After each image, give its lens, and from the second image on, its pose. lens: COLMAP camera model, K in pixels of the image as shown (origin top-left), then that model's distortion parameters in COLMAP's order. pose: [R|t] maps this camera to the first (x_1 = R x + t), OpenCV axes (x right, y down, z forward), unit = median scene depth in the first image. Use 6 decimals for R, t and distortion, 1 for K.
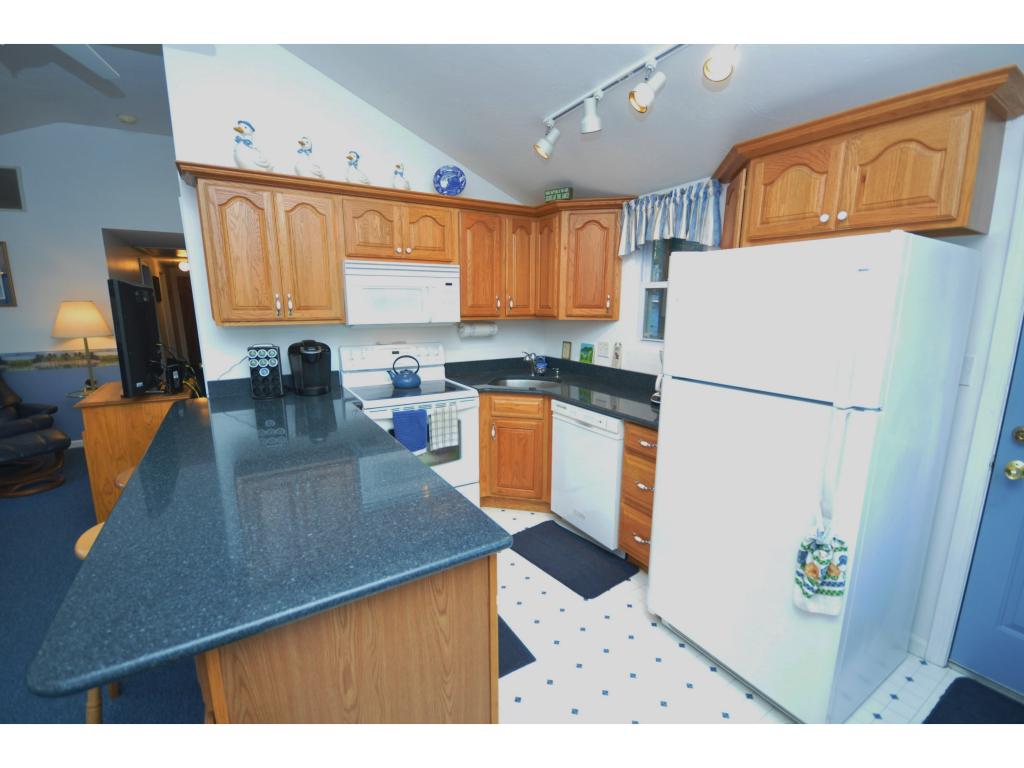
lens RADIAL K [[447.9, 0, 509.6], [0, 447.9, 388.9], [0, 0, 1]] dist [-0.000909, -0.003298]
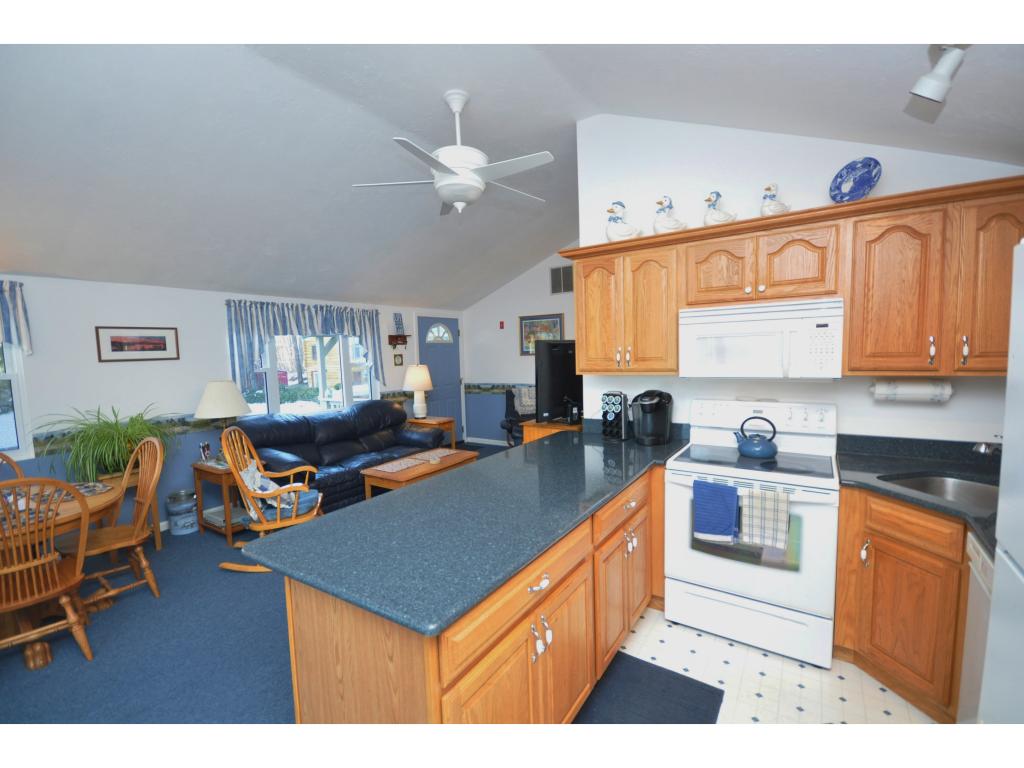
lens RADIAL K [[447.9, 0, 509.6], [0, 447.9, 388.9], [0, 0, 1]] dist [-0.000909, -0.003298]
pose [[0.416138, 0.063227, -0.907101, 0.331824], [-0.139989, 0.990141, 0.004794, -0.069527], [0.898461, 0.124989, 0.420887, 0.273266]]
